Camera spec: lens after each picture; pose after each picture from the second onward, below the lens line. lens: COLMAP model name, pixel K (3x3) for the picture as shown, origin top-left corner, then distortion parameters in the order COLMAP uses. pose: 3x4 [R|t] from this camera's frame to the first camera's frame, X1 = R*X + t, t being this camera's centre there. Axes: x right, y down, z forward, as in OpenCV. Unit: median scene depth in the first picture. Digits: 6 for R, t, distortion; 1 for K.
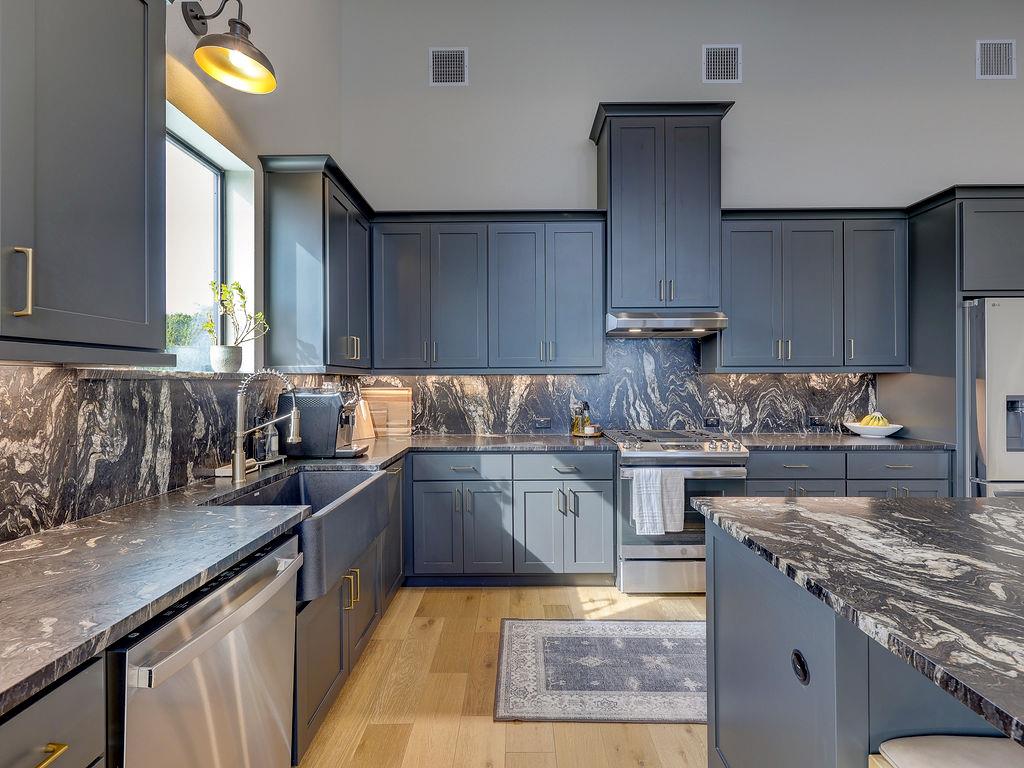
lens RADIAL K [[462.1, 0, 516.7], [0, 462.1, 381.1], [0, 0, 1]] dist [0.002407, -0.000444]
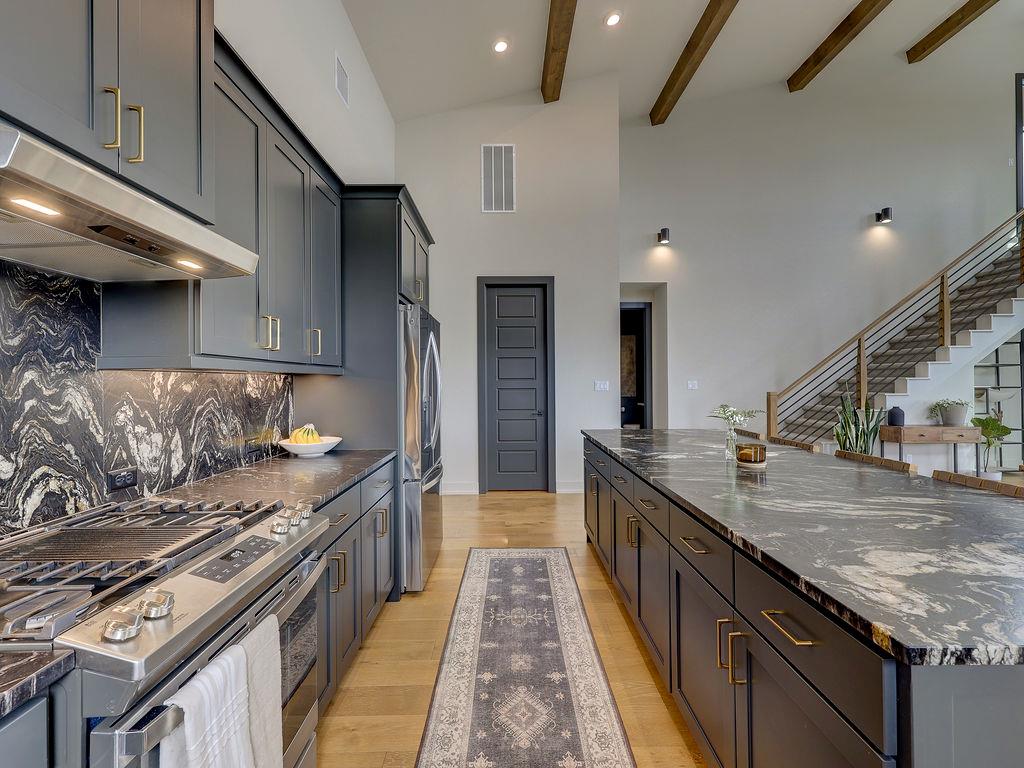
lens RADIAL K [[462.1, 0, 513.3], [0, 462.1, 382.6], [0, 0, 1]] dist [0.002407, -0.000444]
pose [[-0.020083, 0.002366, 0.999796, -0.027236], [0.005138, 0.999984, -0.002263, -0.000515], [-0.999785, 0.005091, -0.020095, 0.635877]]
